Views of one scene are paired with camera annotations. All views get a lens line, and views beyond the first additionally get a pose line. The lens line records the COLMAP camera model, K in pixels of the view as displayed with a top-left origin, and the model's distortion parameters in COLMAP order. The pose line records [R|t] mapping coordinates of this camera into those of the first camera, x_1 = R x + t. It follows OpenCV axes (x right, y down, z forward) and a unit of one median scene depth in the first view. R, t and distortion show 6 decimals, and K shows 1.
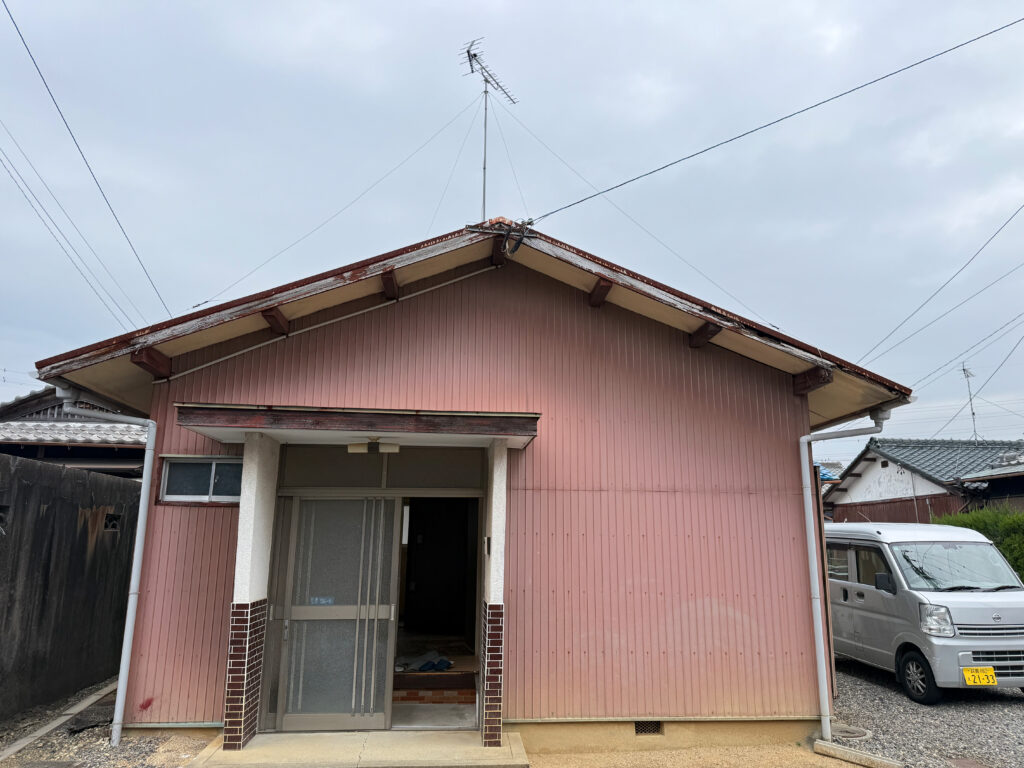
lens RADIAL K [[725.1, 0, 512.9], [0, 725.1, 384.3], [0, 0, 1]] dist [-0.006124, -0.006481]
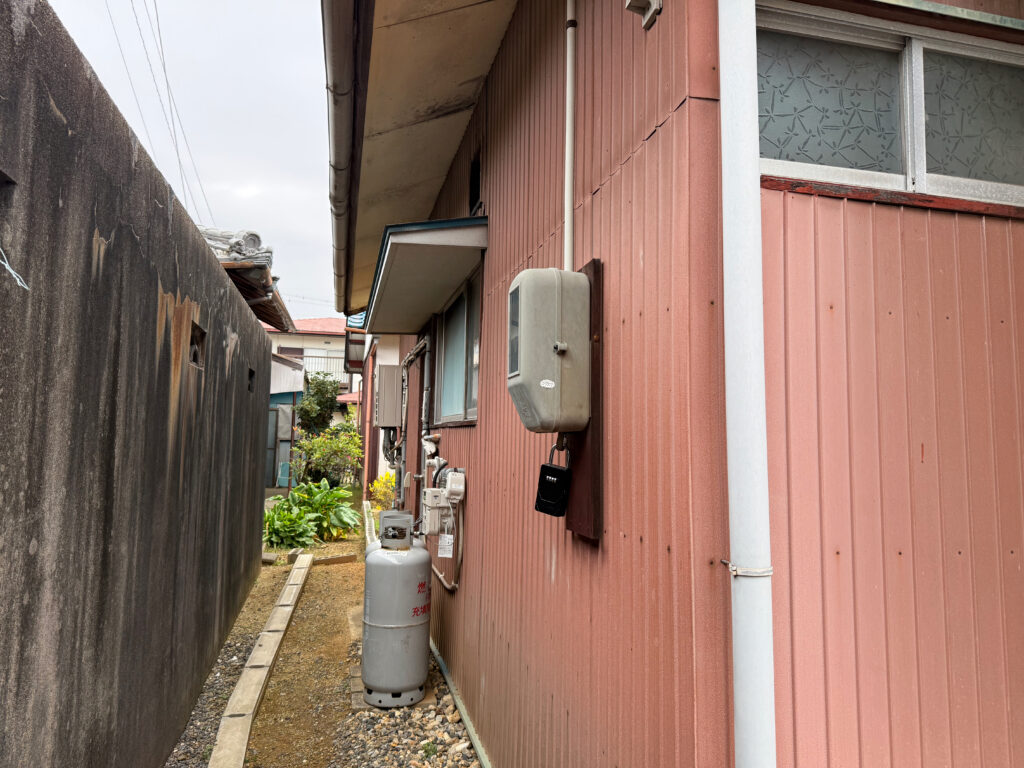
lens RADIAL K [[725.1, 0, 512.9], [0, 725.1, 383.1], [0, 0, 1]] dist [-0.006124, -0.006481]
pose [[0.985926, 0.028089, 0.164804, -0.549543], [-0.050564, 0.989717, 0.133806, 0.182834], [-0.159351, -0.140256, 0.977208, 0.708372]]
